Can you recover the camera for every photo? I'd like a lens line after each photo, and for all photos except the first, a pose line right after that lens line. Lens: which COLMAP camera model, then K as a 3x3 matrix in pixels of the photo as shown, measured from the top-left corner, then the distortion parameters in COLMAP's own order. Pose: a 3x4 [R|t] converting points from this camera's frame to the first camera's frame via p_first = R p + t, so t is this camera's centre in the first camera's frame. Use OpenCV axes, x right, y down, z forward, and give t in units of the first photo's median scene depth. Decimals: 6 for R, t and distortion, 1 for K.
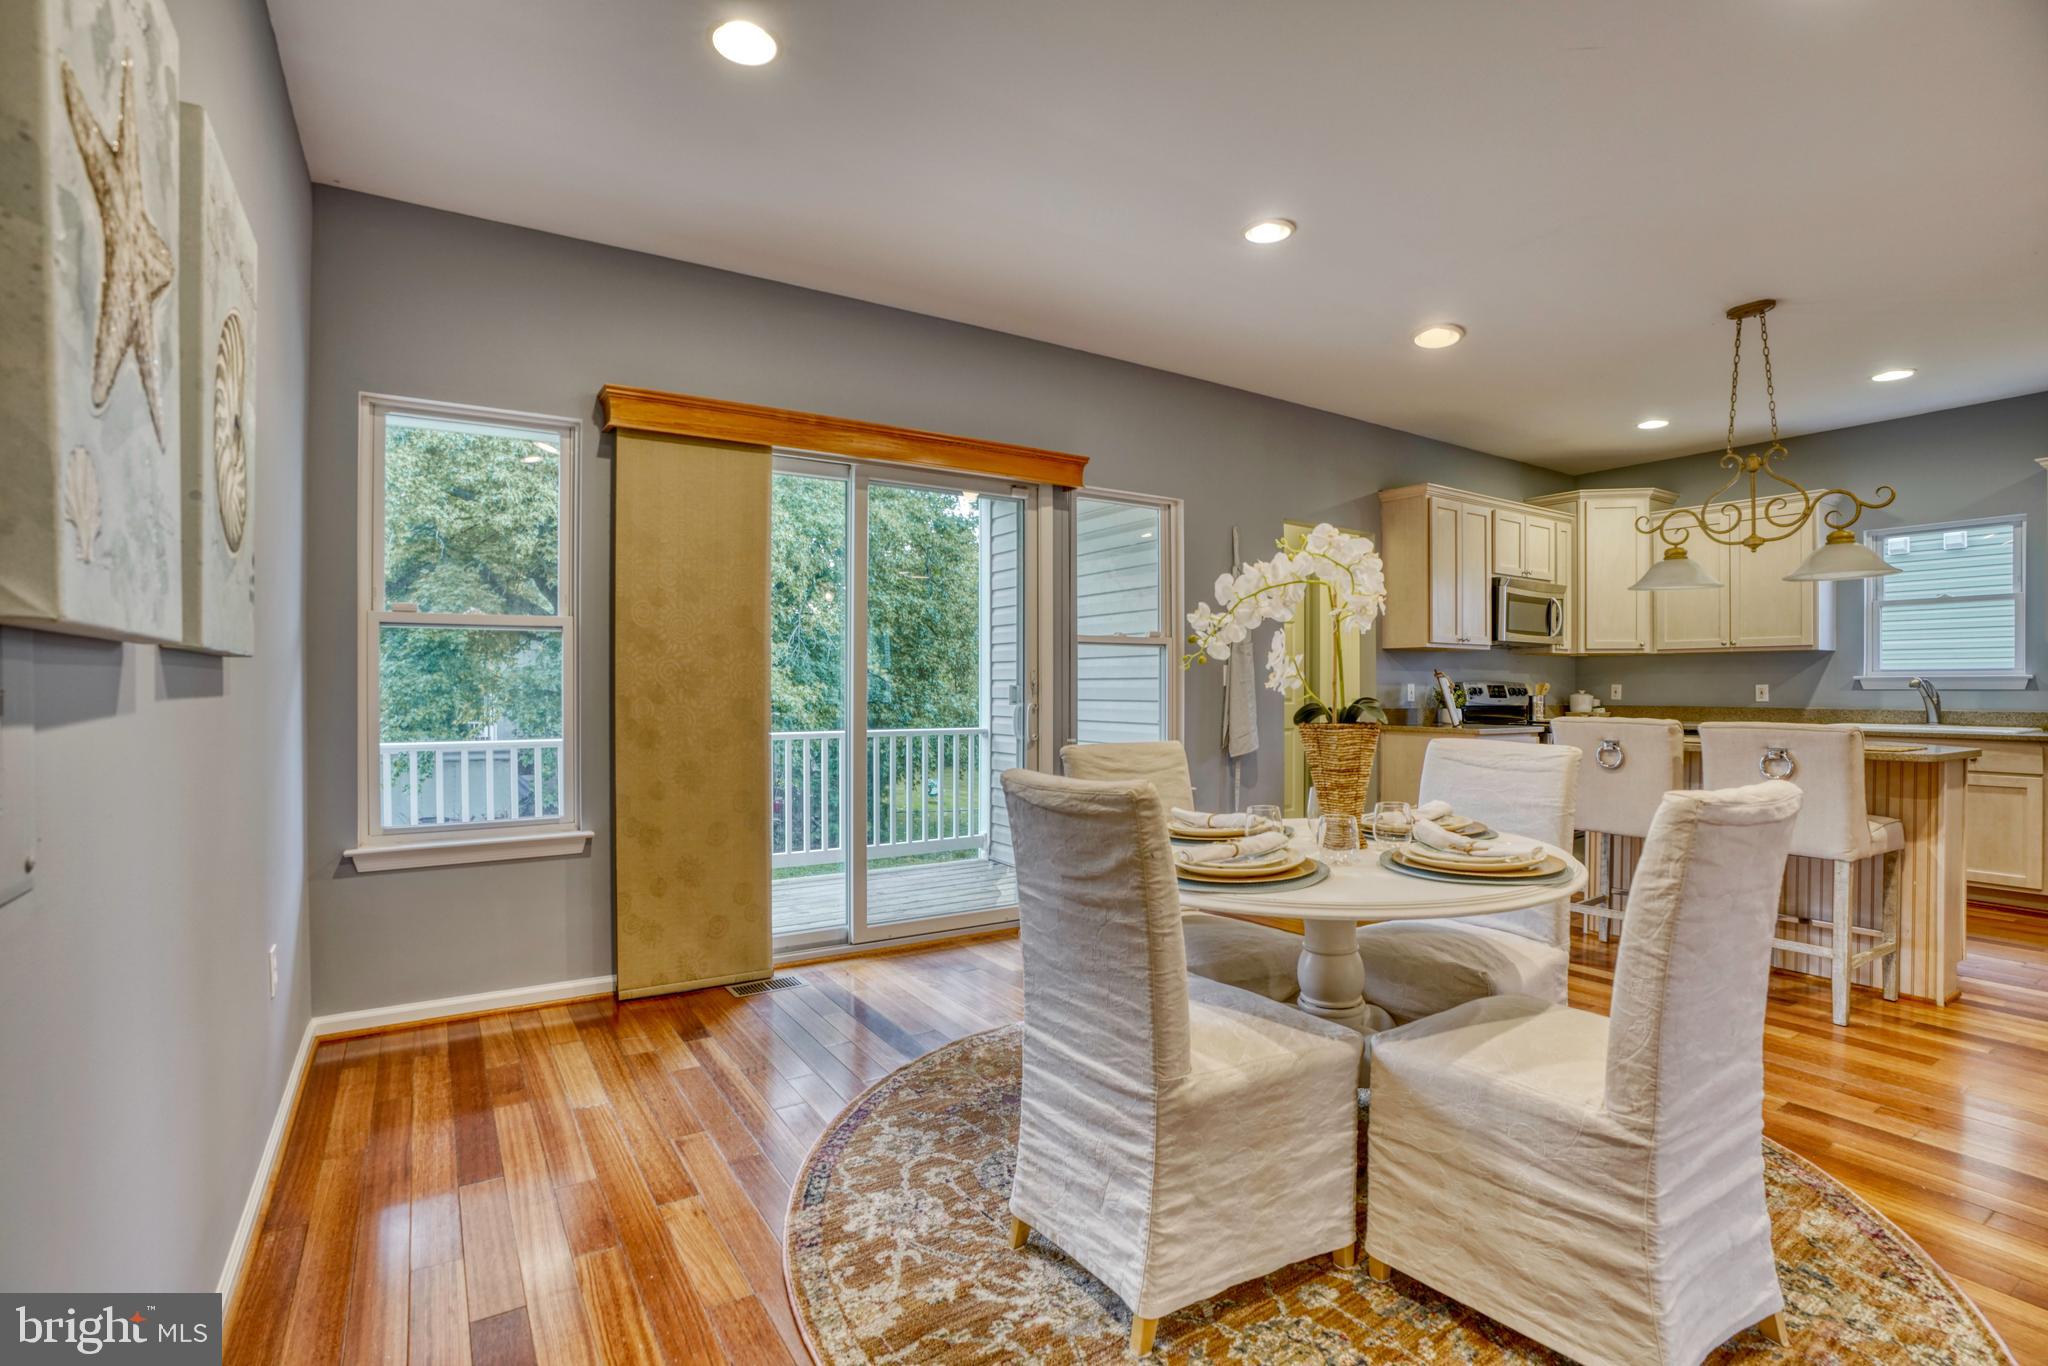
lens RADIAL K [[945.0, 0, 999.8], [0, 945.0, 691.5], [0, 0, 1]] dist [-0.070332, 0.025704]
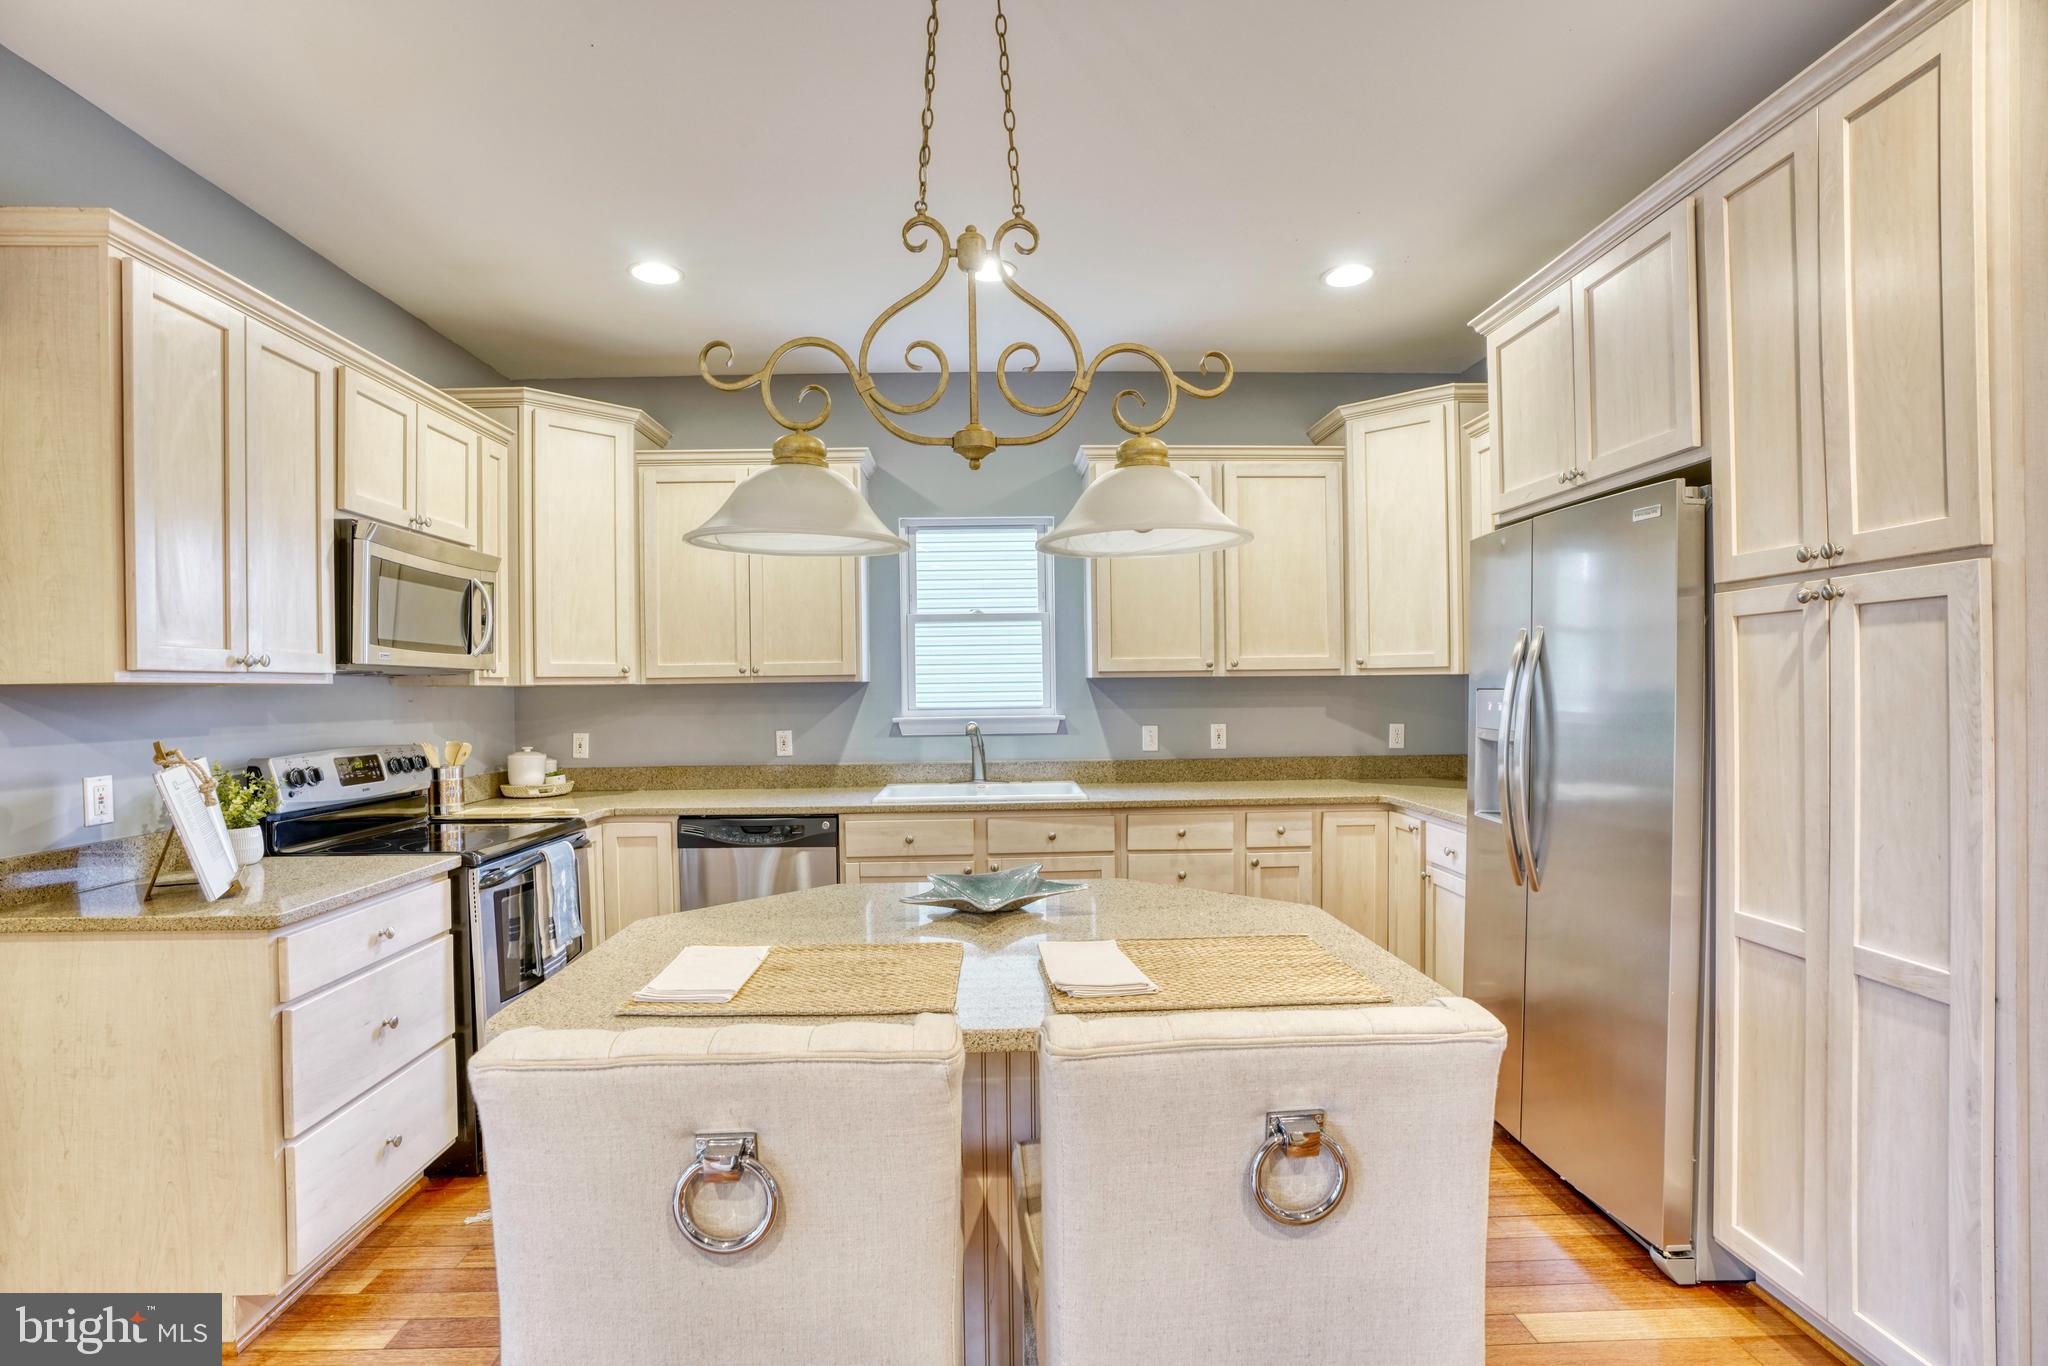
lens RADIAL K [[976.1, 0, 1005.8], [0, 976.1, 691.7], [0, 0, 1]] dist [-0.064134, 0.025818]
pose [[0.506180, -0.012986, 0.862330, 0.358315], [0.019740, 0.999799, 0.003469, -0.043418], [-0.862202, 0.015267, 0.506335, 0.592600]]
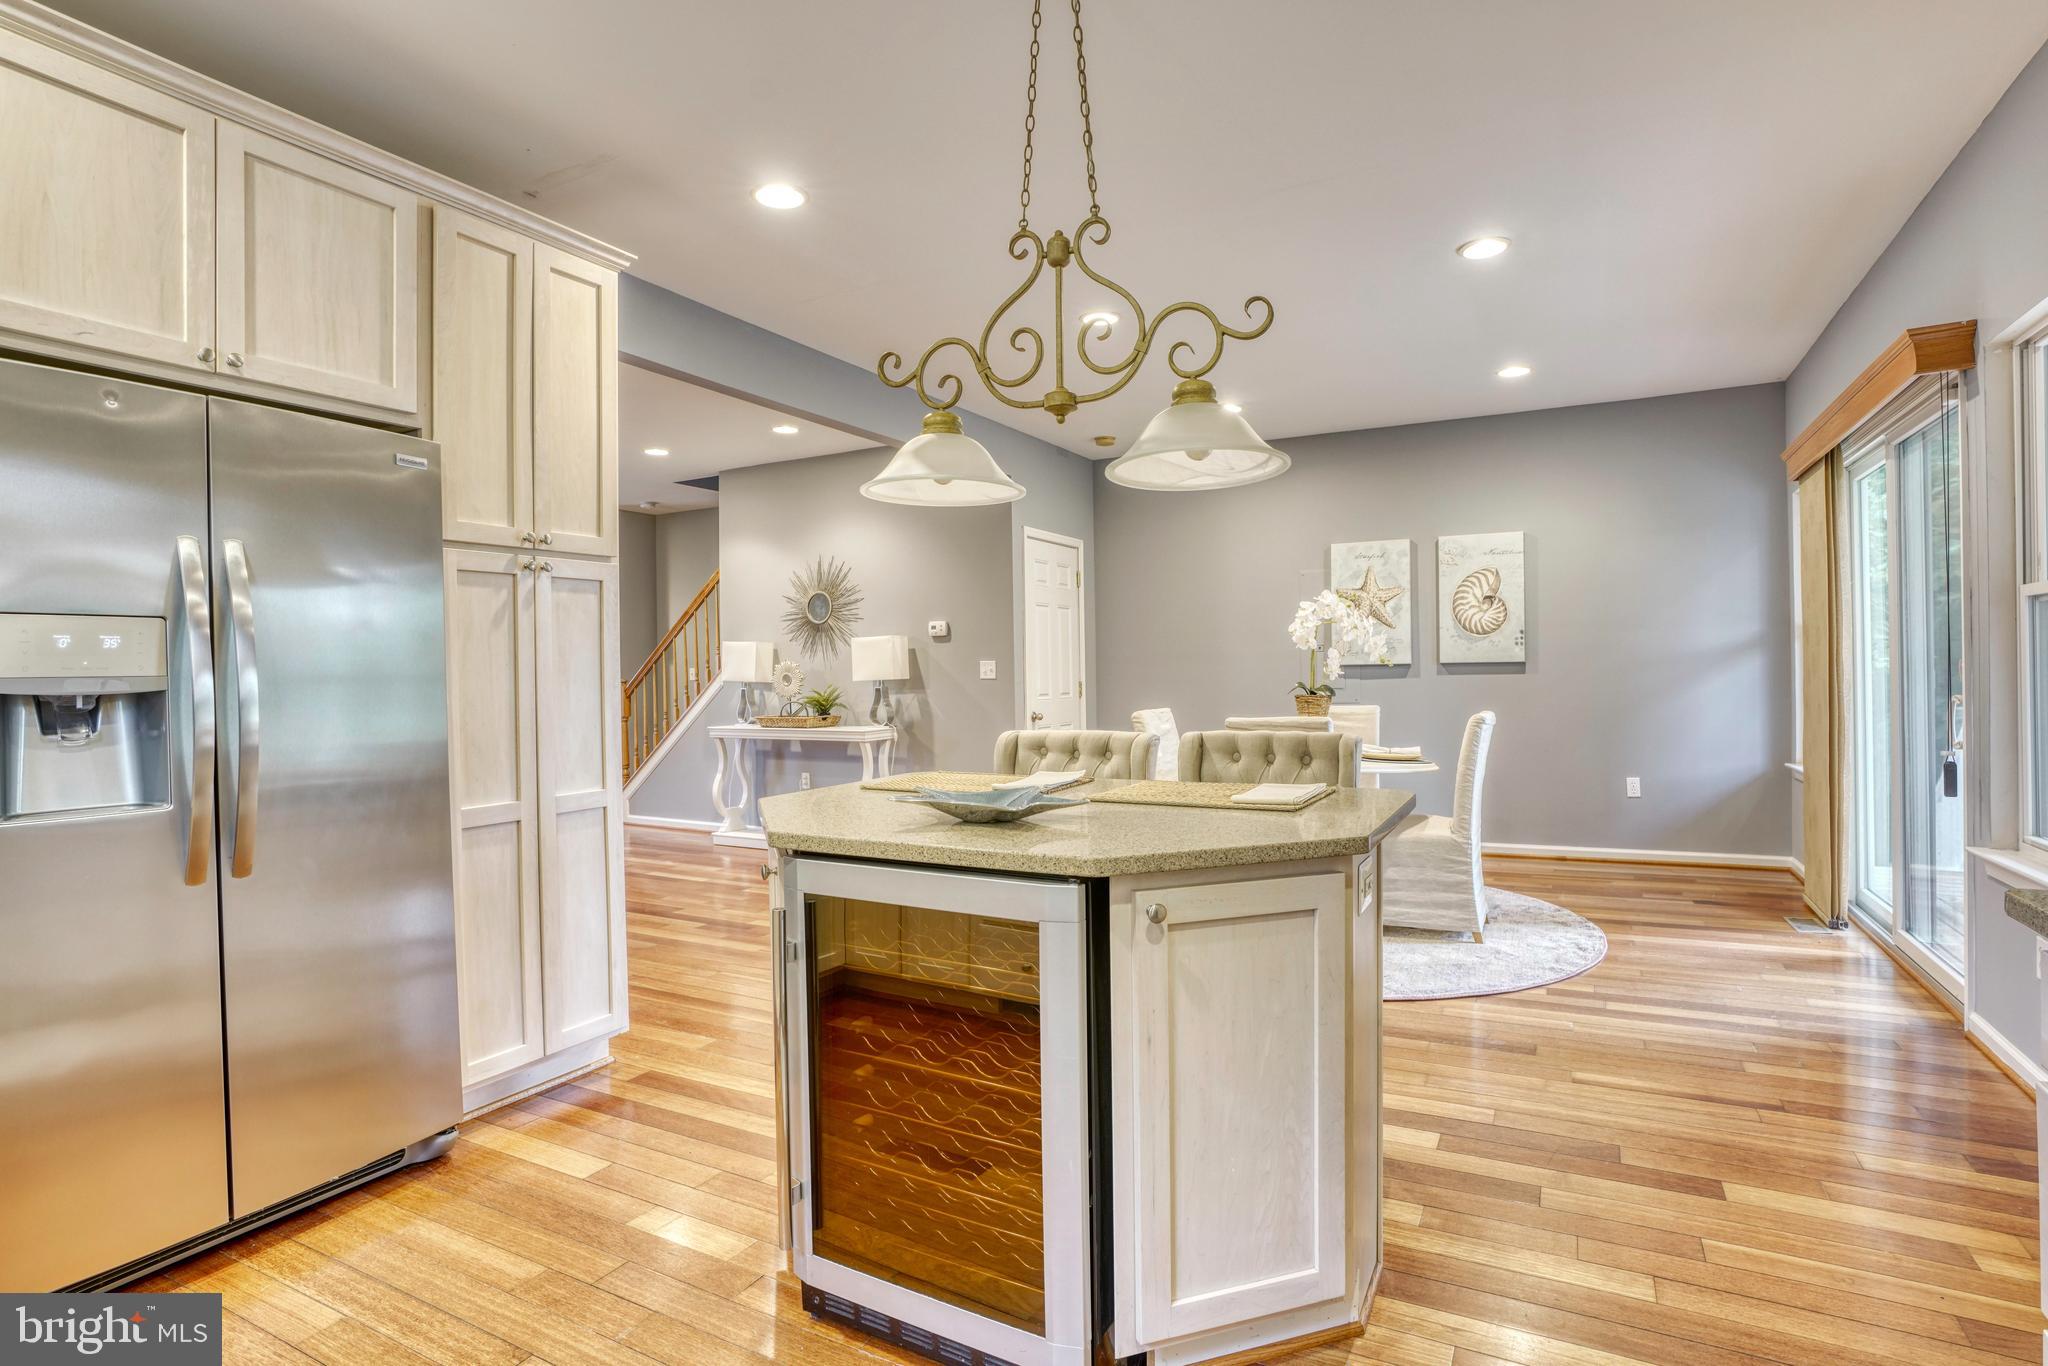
lens RADIAL K [[1015.0, 0, 1032.6], [0, 1015.0, 678.7], [0, 0, 1]] dist [-0.033044, 0.005097]
pose [[-0.865229, 0.016118, -0.501117, 0.862532], [0.011264, 0.999856, 0.012710, -0.014347], [0.501250, 0.005352, -0.865286, 1.133096]]
